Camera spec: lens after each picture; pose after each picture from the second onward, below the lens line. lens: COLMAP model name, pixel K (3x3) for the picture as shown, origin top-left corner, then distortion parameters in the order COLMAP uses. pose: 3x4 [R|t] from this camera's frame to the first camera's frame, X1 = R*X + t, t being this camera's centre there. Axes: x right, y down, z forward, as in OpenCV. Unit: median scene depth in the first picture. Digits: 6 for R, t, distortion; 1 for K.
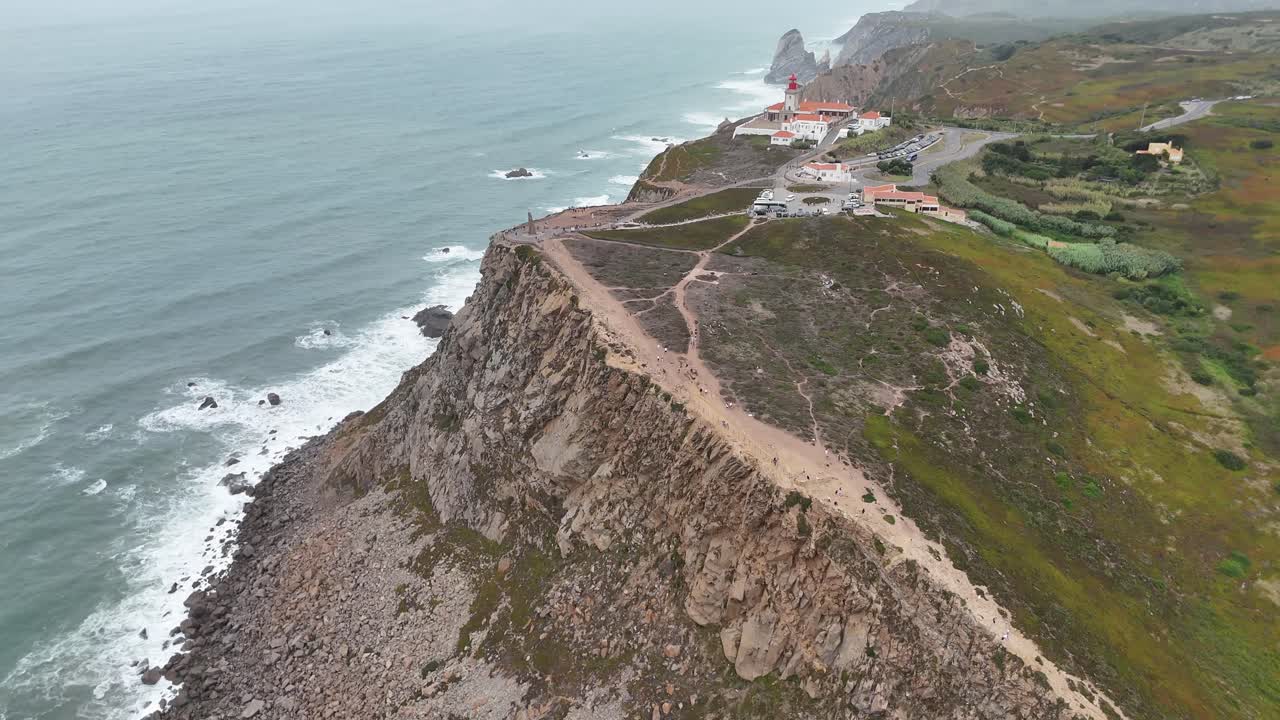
lens RADIAL K [[910.5, 0, 640.0], [0, 910.5, 360.0], [0, 0, 1]] dist [0.004242, 0.000498]
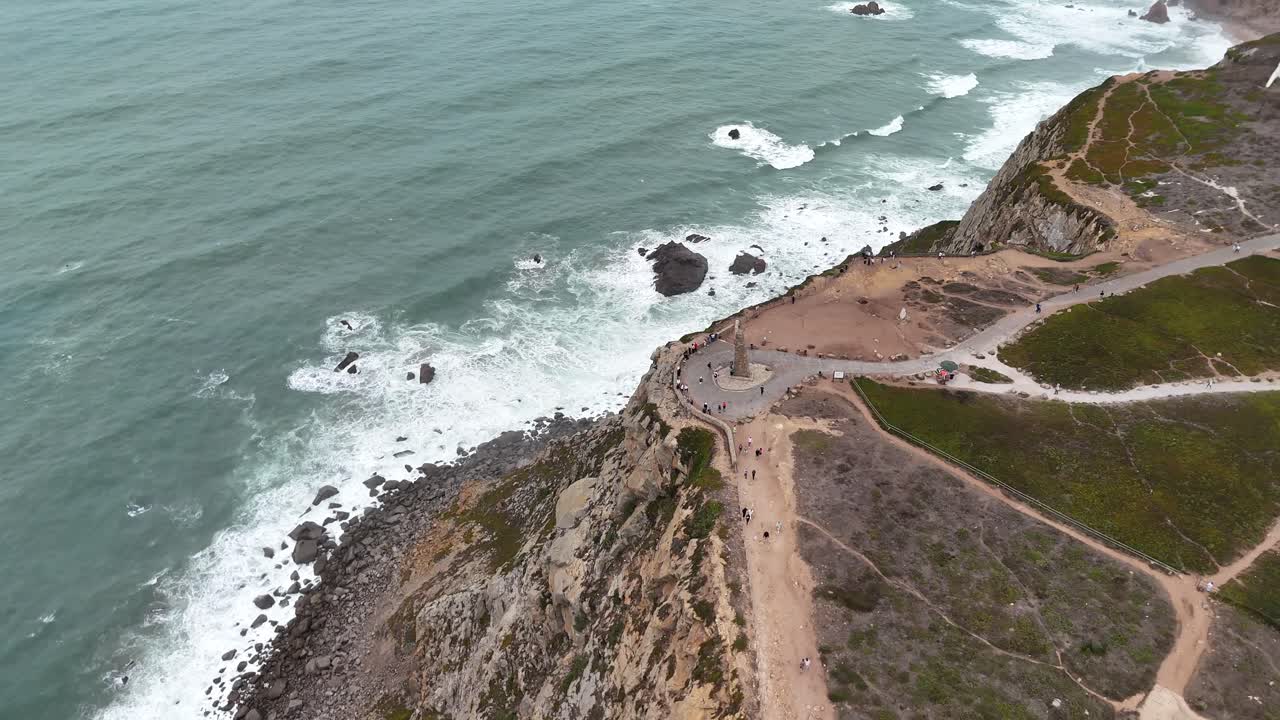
lens RADIAL K [[910.5, 0, 640.0], [0, 910.5, 360.0], [0, 0, 1]] dist [0.004242, 0.000498]
pose [[0.925991, 0.208573, -0.314705, -0.027570], [-0.138183, 0.962945, 0.231607, -0.225362], [0.351350, -0.170979, 0.920500, 0.560280]]
